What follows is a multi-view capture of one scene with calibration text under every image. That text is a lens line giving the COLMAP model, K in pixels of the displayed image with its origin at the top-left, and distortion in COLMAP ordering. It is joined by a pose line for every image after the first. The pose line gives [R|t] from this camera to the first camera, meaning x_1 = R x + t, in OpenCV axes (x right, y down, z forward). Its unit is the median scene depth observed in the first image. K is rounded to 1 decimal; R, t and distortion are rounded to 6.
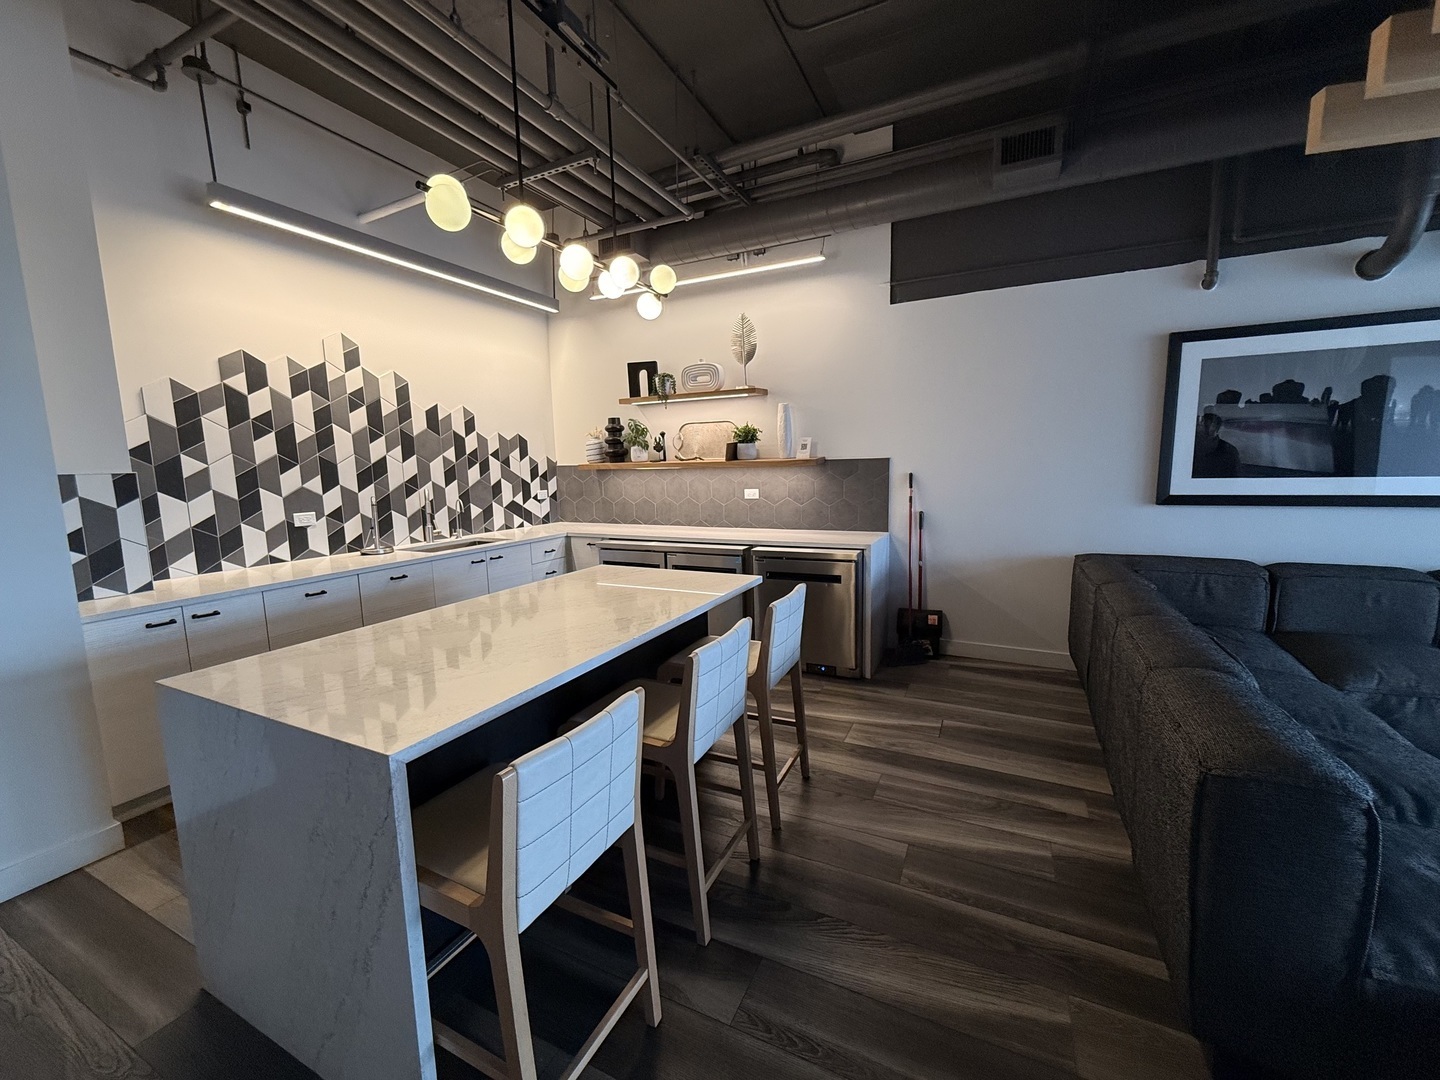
lens RADIAL K [[572.1, 0, 724.4], [0, 572.1, 537.3], [0, 0, 1]] dist [0.009827, 0.000280]
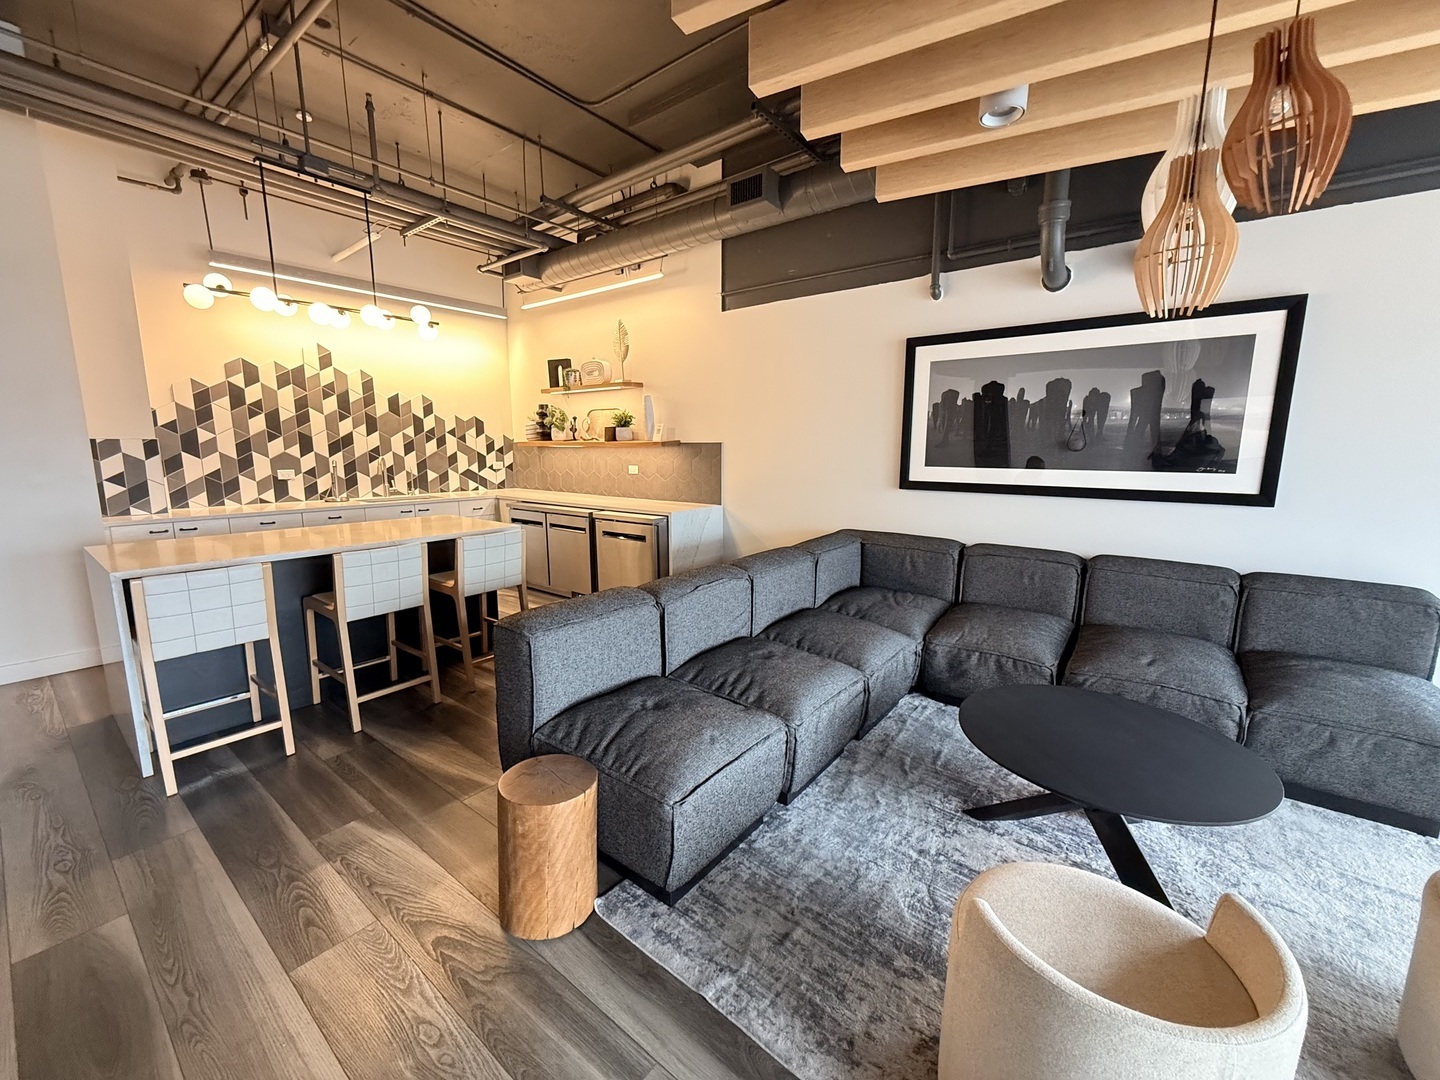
lens RADIAL K [[572.1, 0, 719.0], [0, 572.1, 537.5], [0, 0, 1]] dist [0.009827, 0.000280]
pose [[0.976772, 0.058616, -0.206111, 0.591586], [-0.051763, 0.997917, 0.038492, 0.013437], [0.207938, -0.026929, 0.977771, -0.176268]]
